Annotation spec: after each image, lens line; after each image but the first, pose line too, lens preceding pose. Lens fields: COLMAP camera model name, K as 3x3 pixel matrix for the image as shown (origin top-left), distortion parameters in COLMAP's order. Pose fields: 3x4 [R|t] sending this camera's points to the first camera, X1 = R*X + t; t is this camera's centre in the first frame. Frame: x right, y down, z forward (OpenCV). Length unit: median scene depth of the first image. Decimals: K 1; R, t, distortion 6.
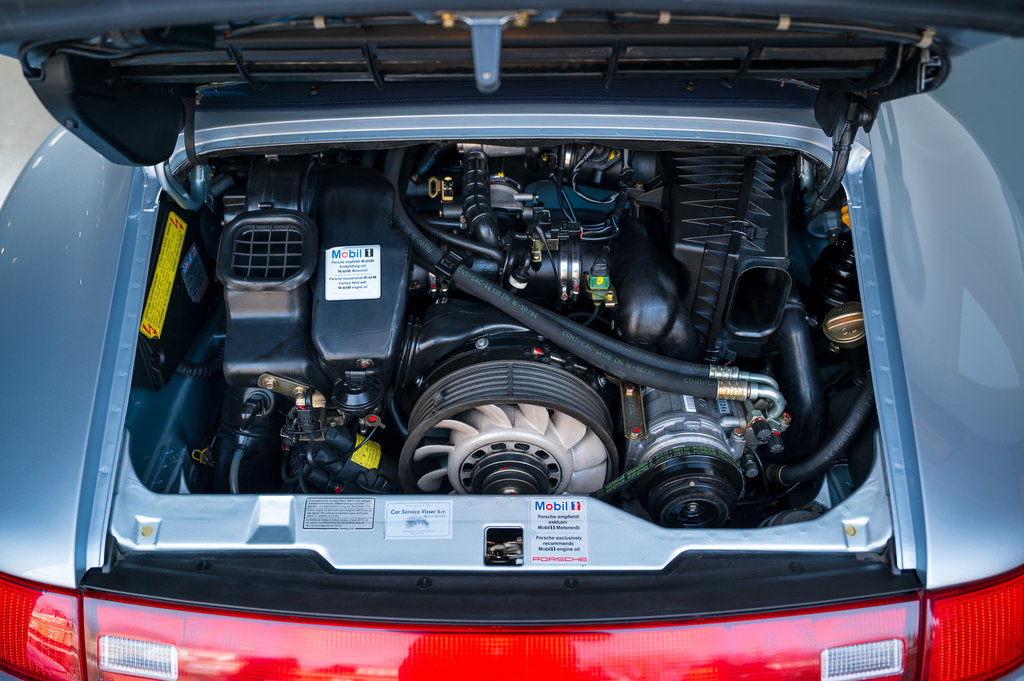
lens RADIAL K [[849.5, 0, 510.1], [0, 849.5, 339.2], [0, 0, 1]] dist [-0.006365, -0.000915]
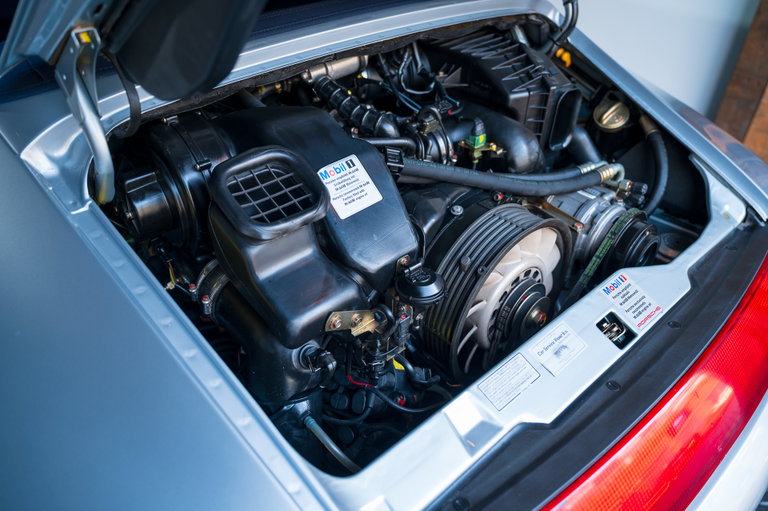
lens RADIAL K [[595.7, 0, 386.3], [0, 595.7, 255.6], [0, 0, 1]] dist [-0.012756, 0.009766]
pose [[0.719621, -0.379799, 0.581290, -0.569875], [0.424844, 0.902998, 0.064049, -0.029945], [-0.549230, 0.200867, 0.811172, 0.417169]]
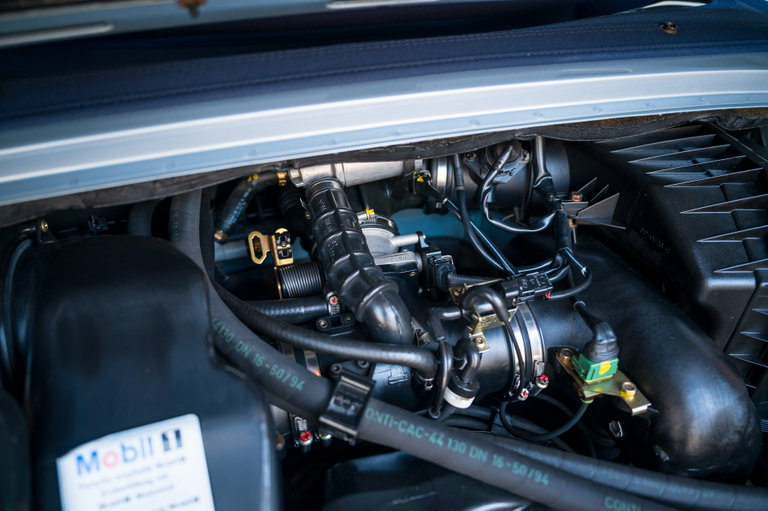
lens RADIAL K [[522.5, 0, 379.5], [0, 522.5, 252.6], [0, 0, 1]] dist [-0.009271, -0.005368]
pose [[0.956737, -0.166616, 0.238525, -0.110972], [0.187655, 0.979862, -0.068235, -0.151664], [-0.222352, 0.110043, 0.968736, 0.699669]]
